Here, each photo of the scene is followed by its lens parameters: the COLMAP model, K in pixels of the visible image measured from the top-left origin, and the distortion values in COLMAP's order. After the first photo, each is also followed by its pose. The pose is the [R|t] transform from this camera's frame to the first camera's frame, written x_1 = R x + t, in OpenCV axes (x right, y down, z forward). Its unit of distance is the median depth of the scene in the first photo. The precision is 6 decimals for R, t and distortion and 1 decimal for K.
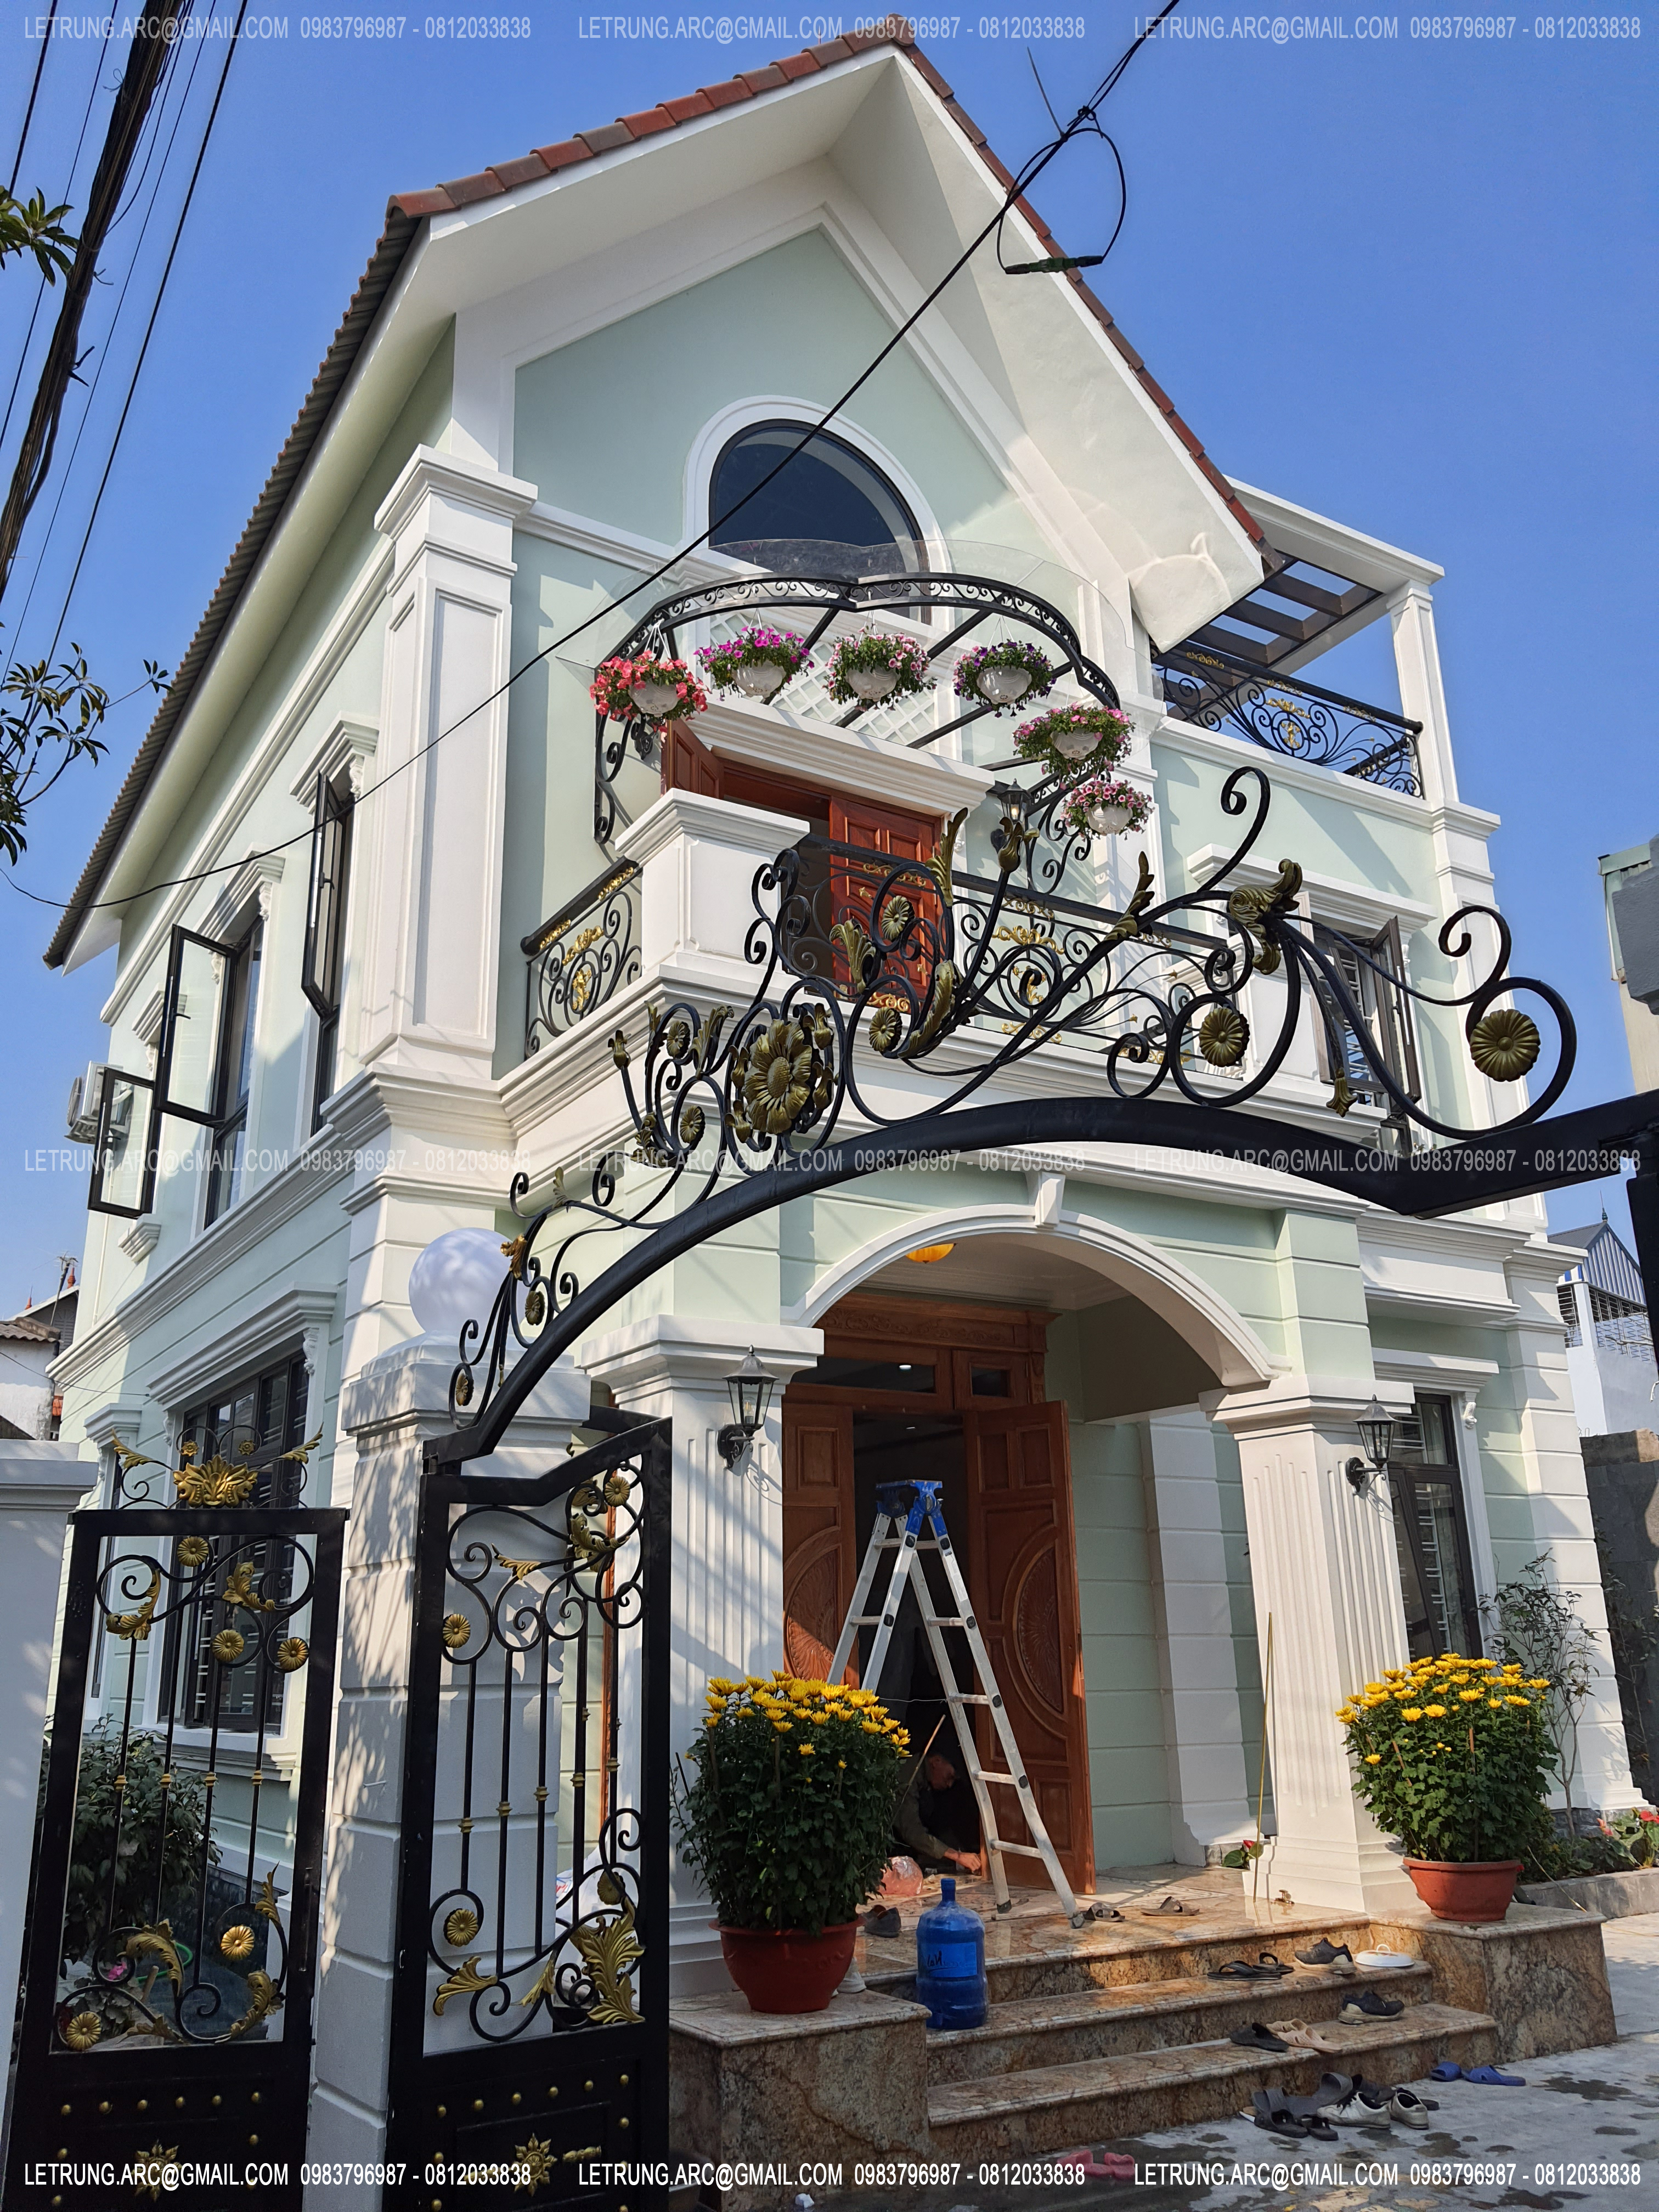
lens RADIAL K [[1768.9, 0, 828.7], [0, 1768.9, 1102.8], [0, 0, 1]] dist [-0.005271, -0.002512]
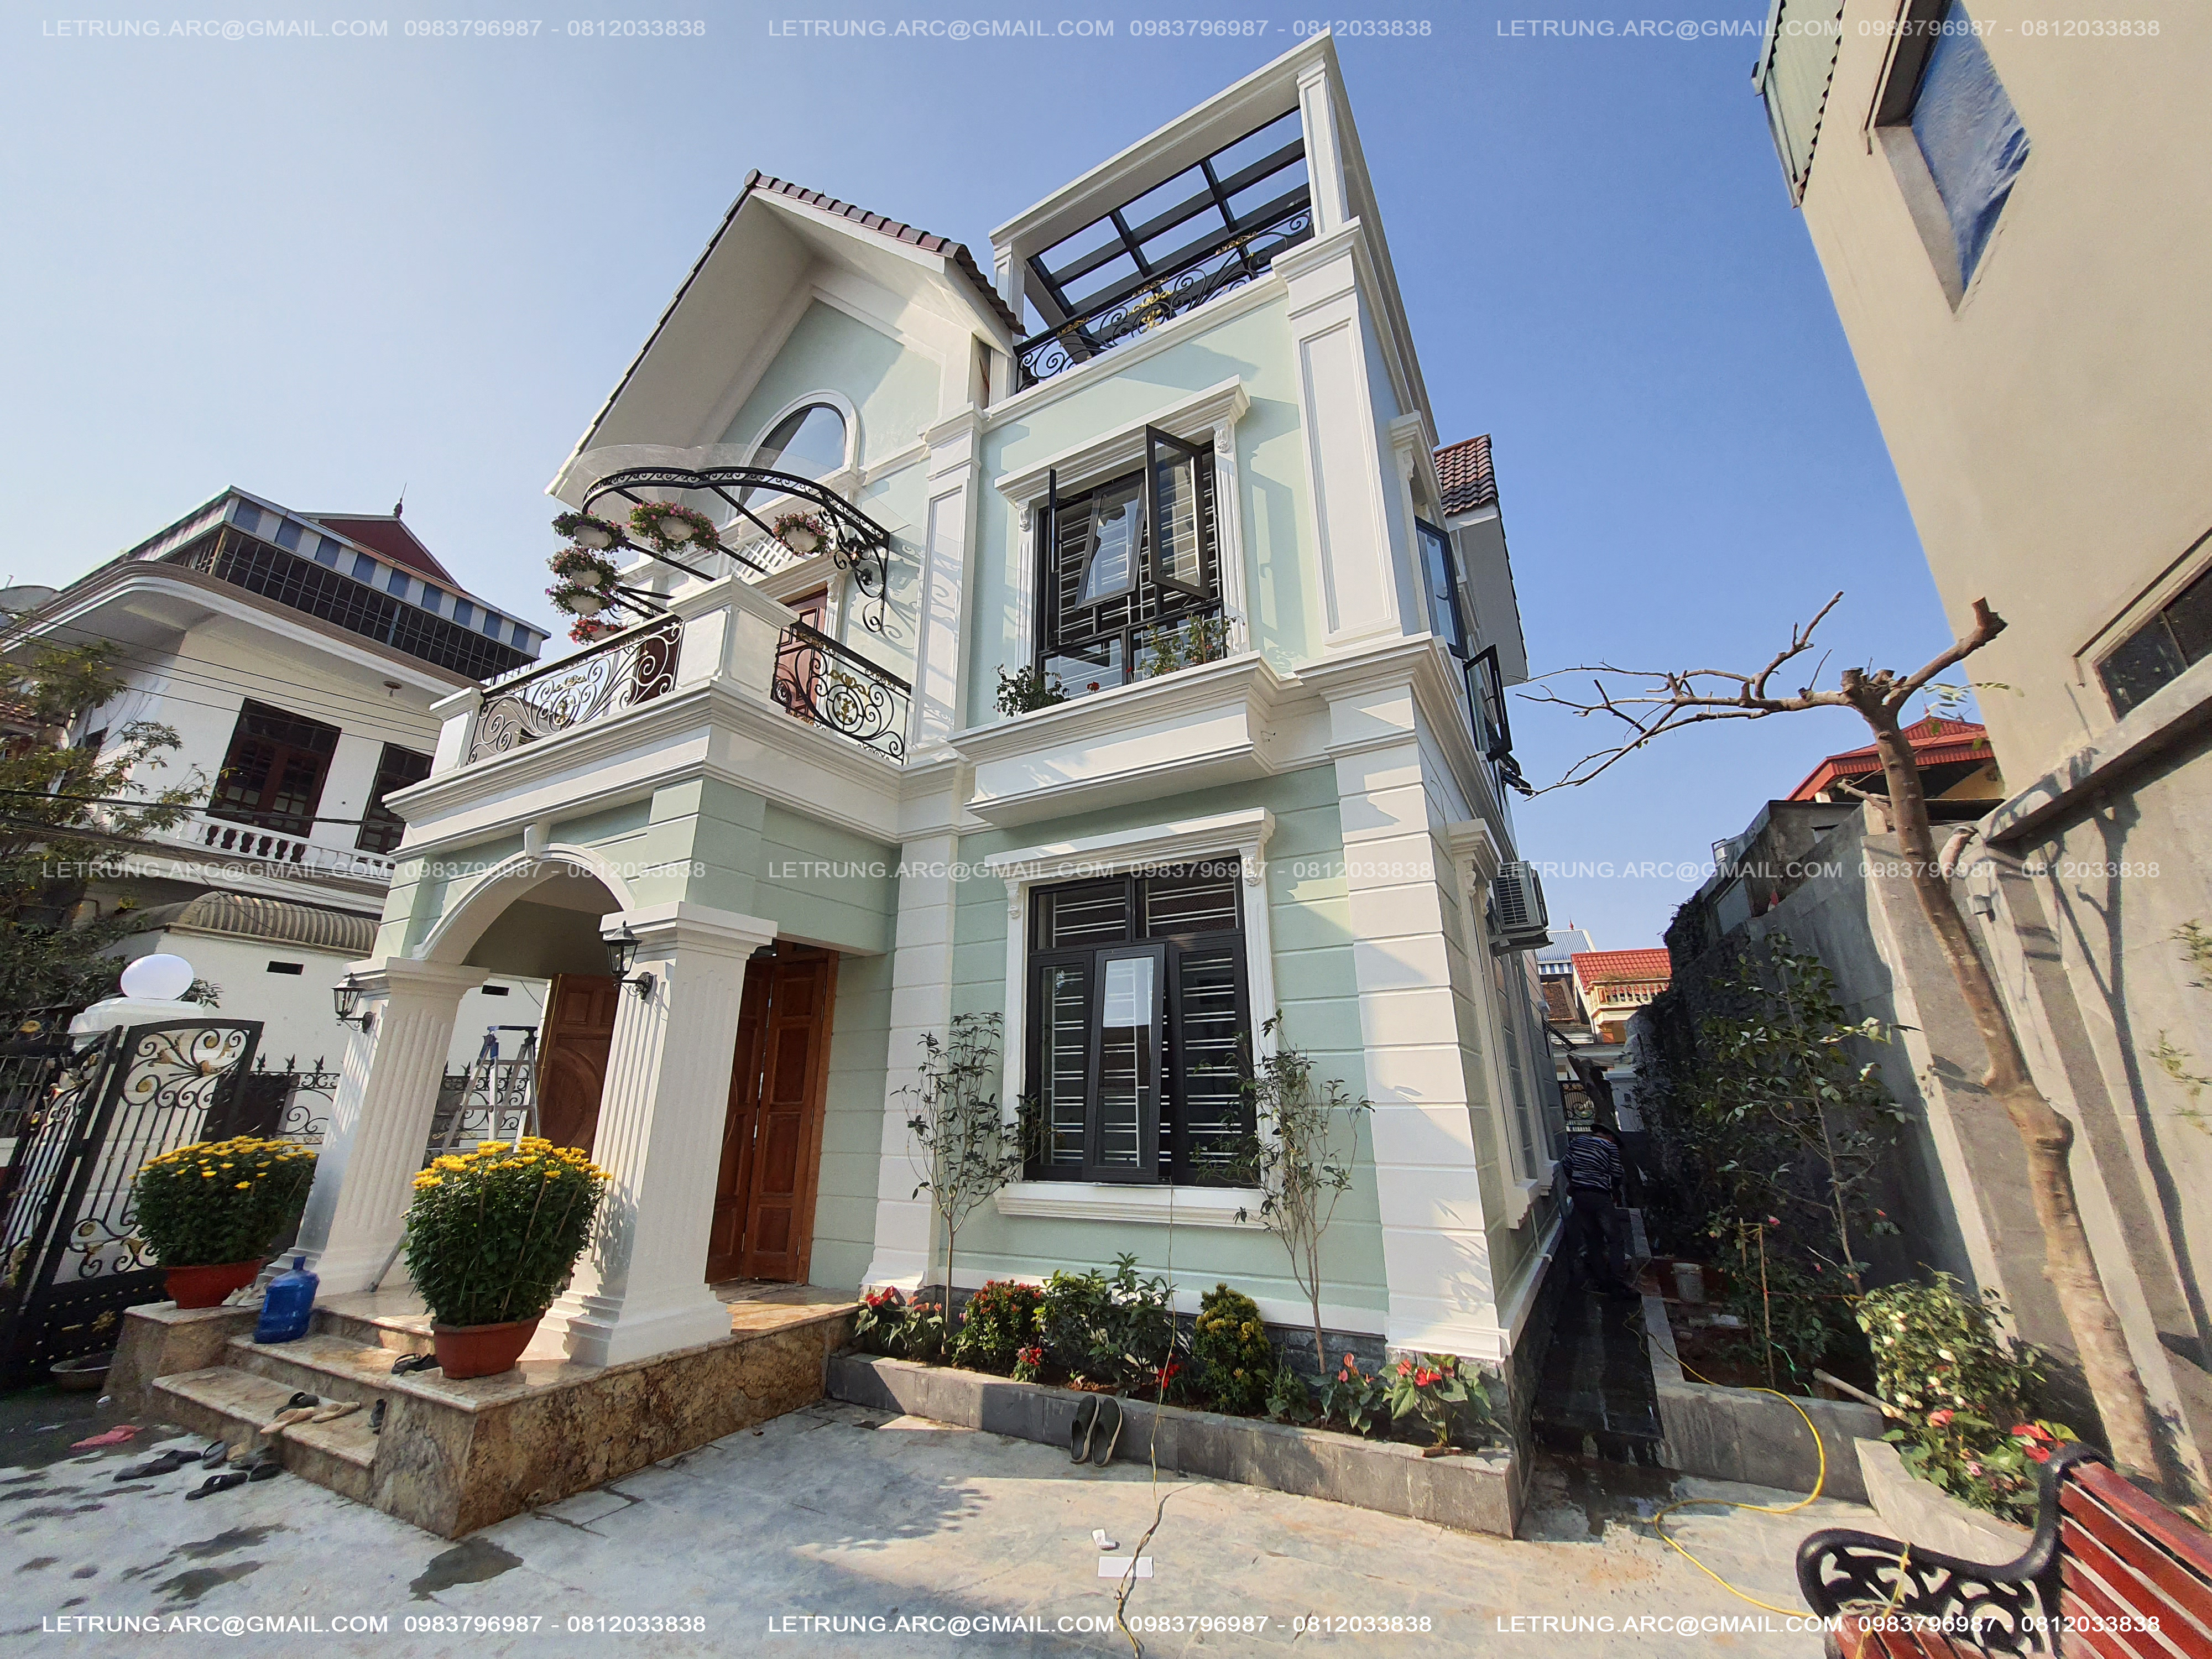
lens RADIAL K [[863.3, 0, 1103.6], [0, 863.3, 820.7], [0, 0, 1]] dist [0.001223, -0.000662]
pose [[0.500559, -0.259470, -0.825903, 0.736304], [0.255951, 0.955733, -0.145132, 0.207311], [0.827001, -0.138743, 0.544812, 0.723547]]
